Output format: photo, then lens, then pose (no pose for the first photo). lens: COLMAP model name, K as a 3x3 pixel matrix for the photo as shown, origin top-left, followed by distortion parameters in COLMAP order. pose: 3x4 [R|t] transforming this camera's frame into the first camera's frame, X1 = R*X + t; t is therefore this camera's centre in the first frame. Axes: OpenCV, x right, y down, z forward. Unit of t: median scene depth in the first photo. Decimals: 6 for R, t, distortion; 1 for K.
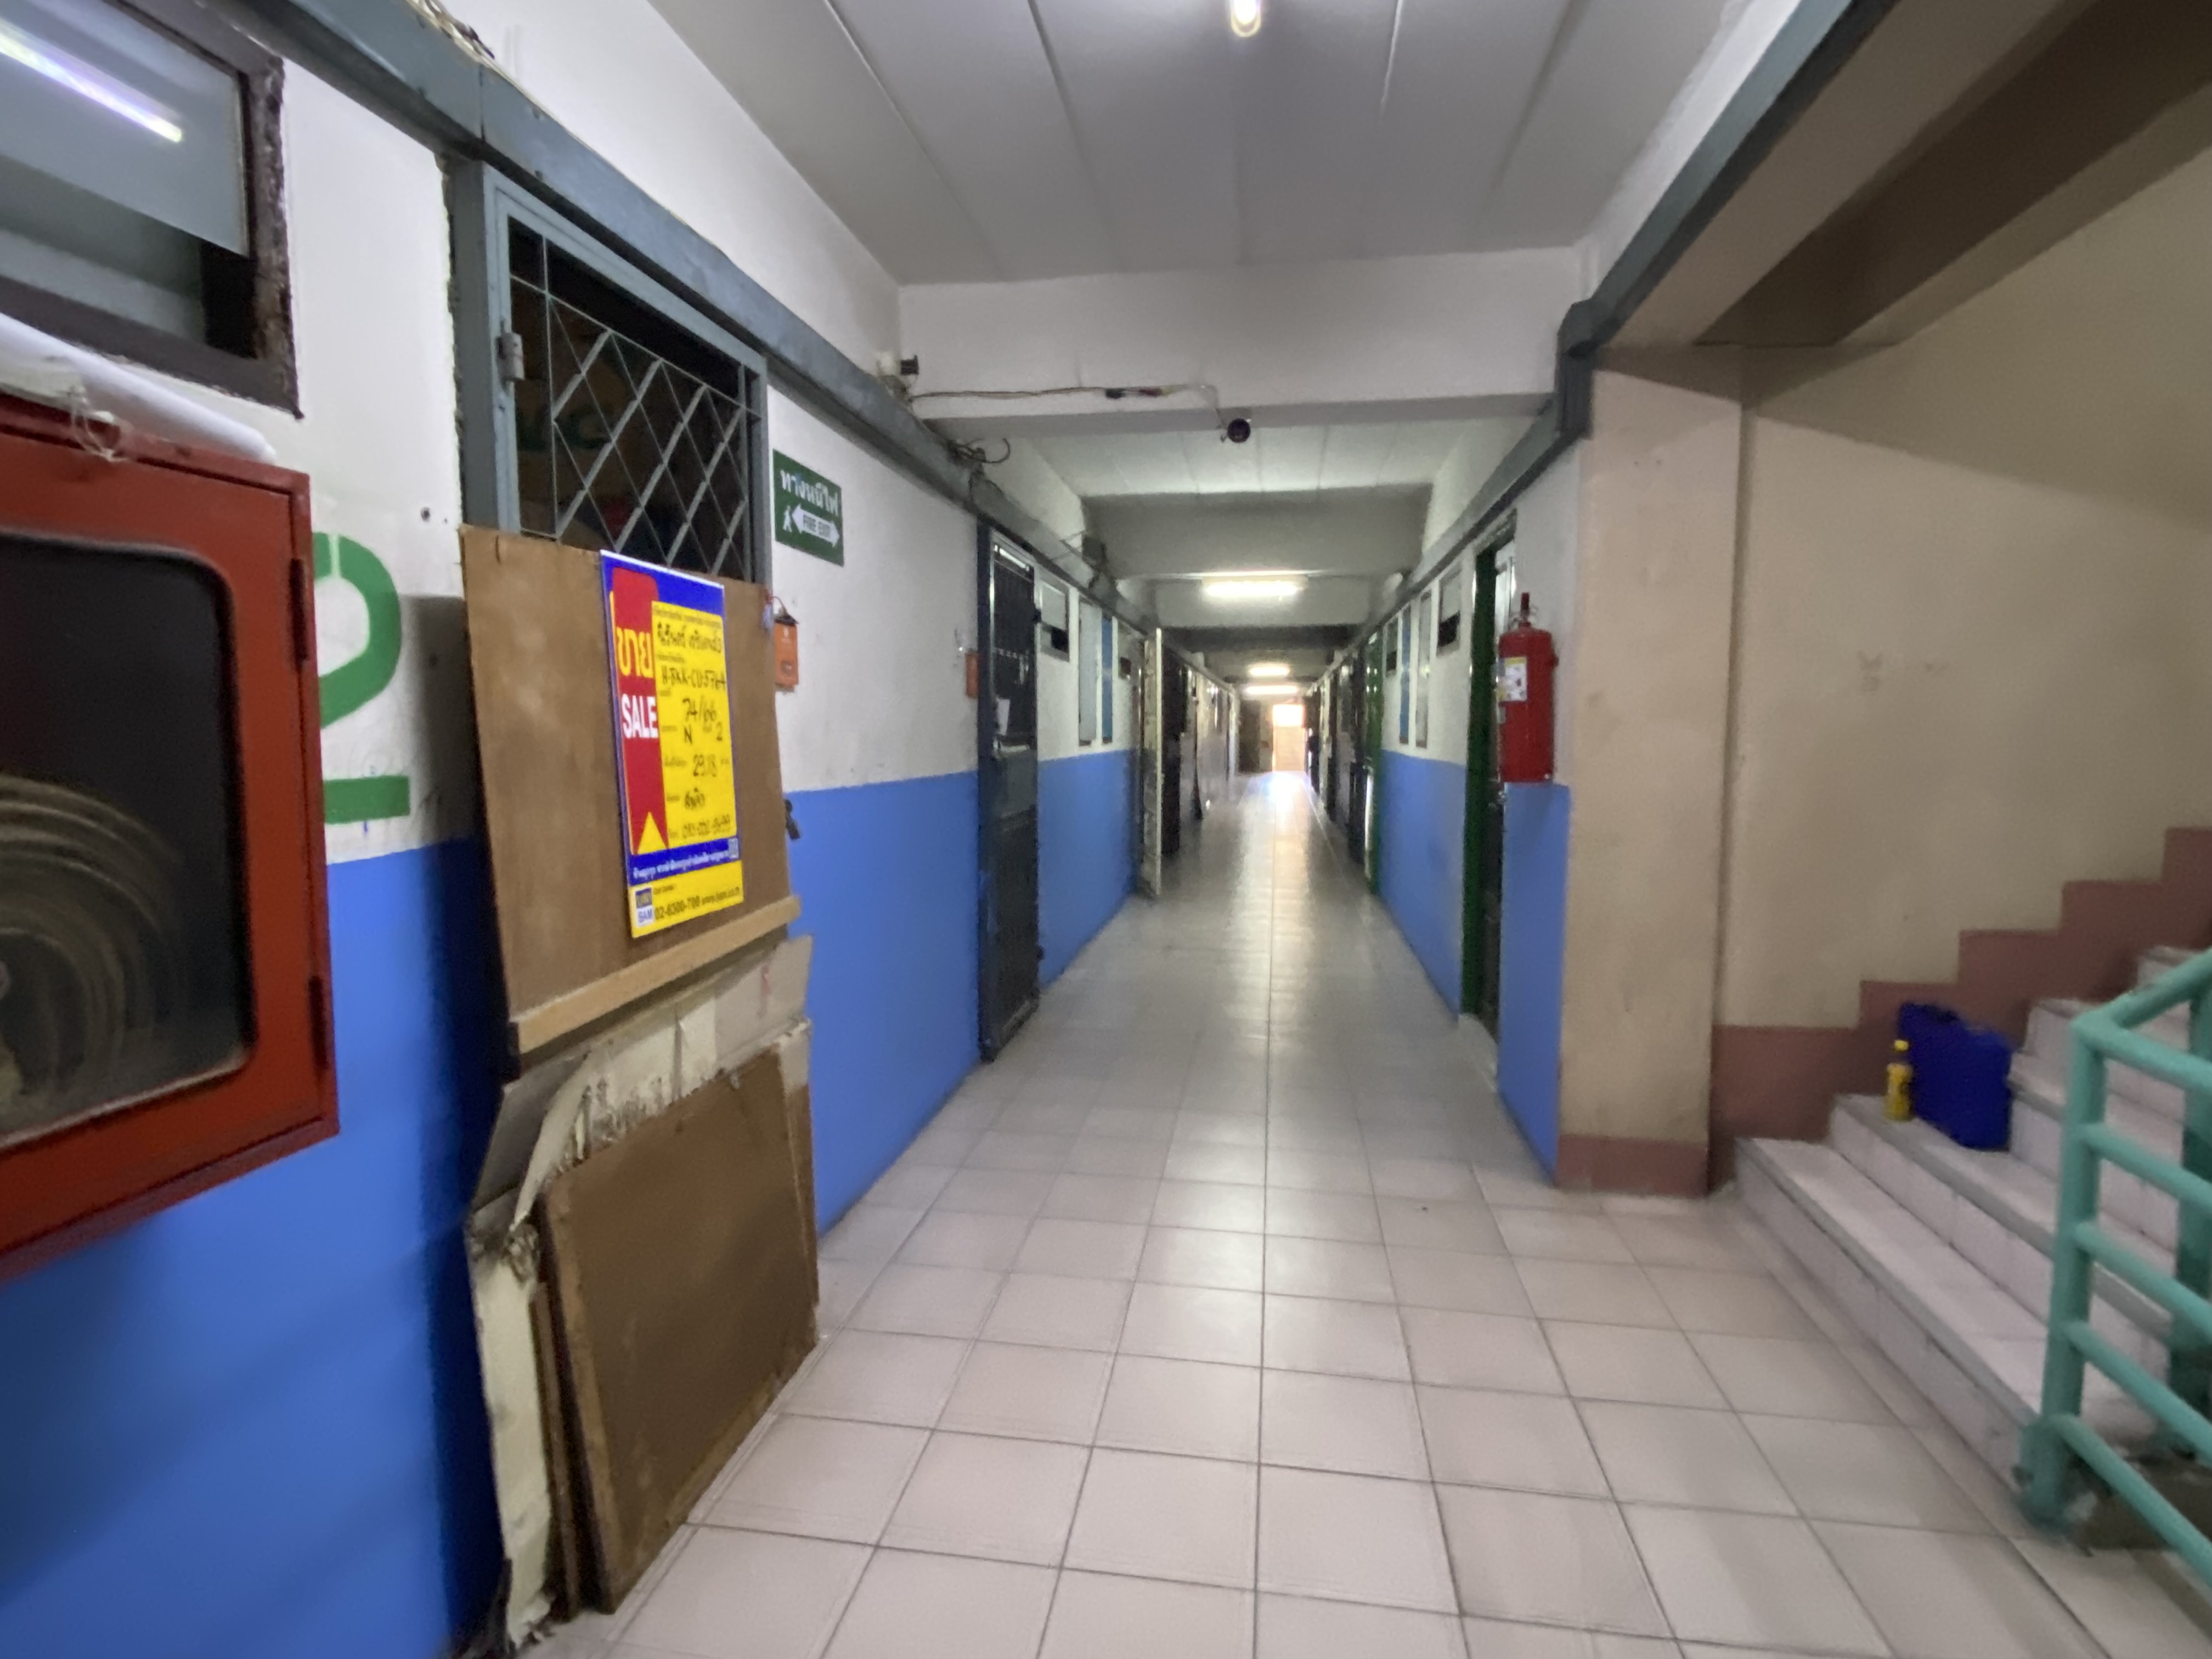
lens RADIAL K [[1113.9, 0, 1106.0], [0, 1113.9, 829.5], [0, 0, 1]] dist [-0.030118, -0.000274]
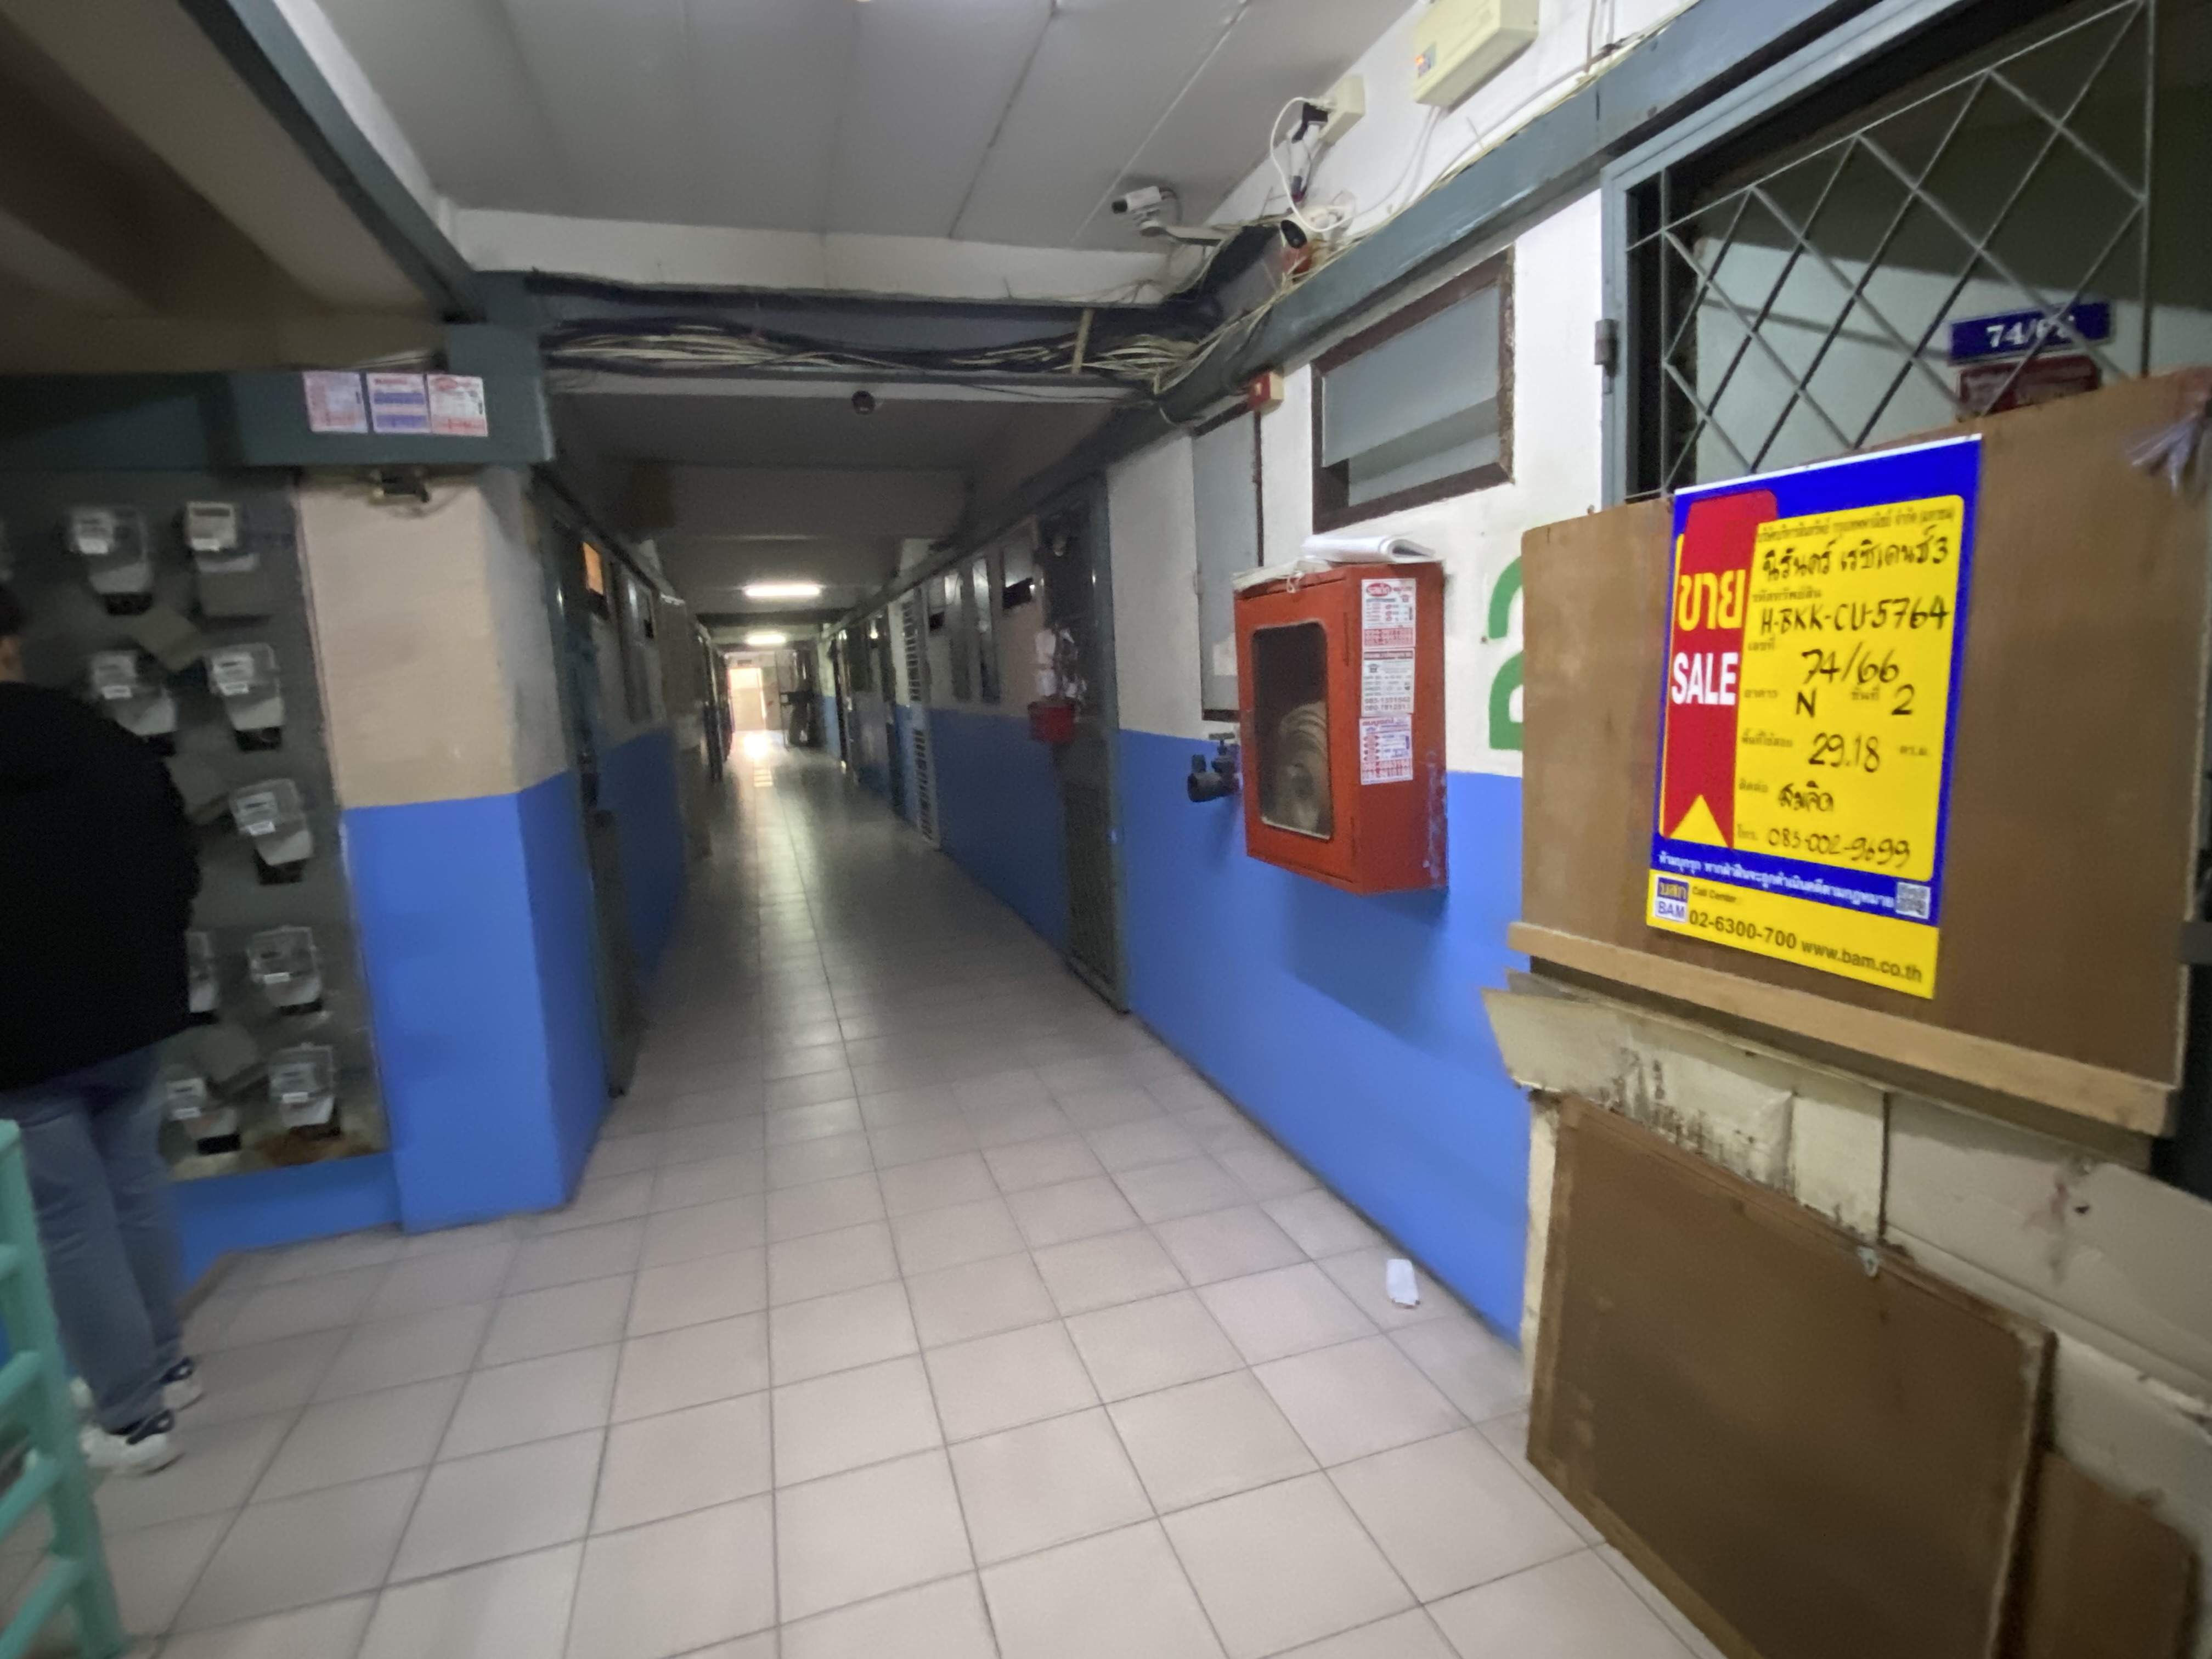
lens RADIAL K [[1089.5, 0, 1095.8], [0, 1089.5, 813.9], [0, 0, 1]] dist [-0.035865, -0.000704]
pose [[-0.897388, 0.106183, -0.428275, 0.330153], [0.014180, 0.977052, 0.212530, -0.175482], [0.441014, 0.184649, -0.878300, 1.483710]]
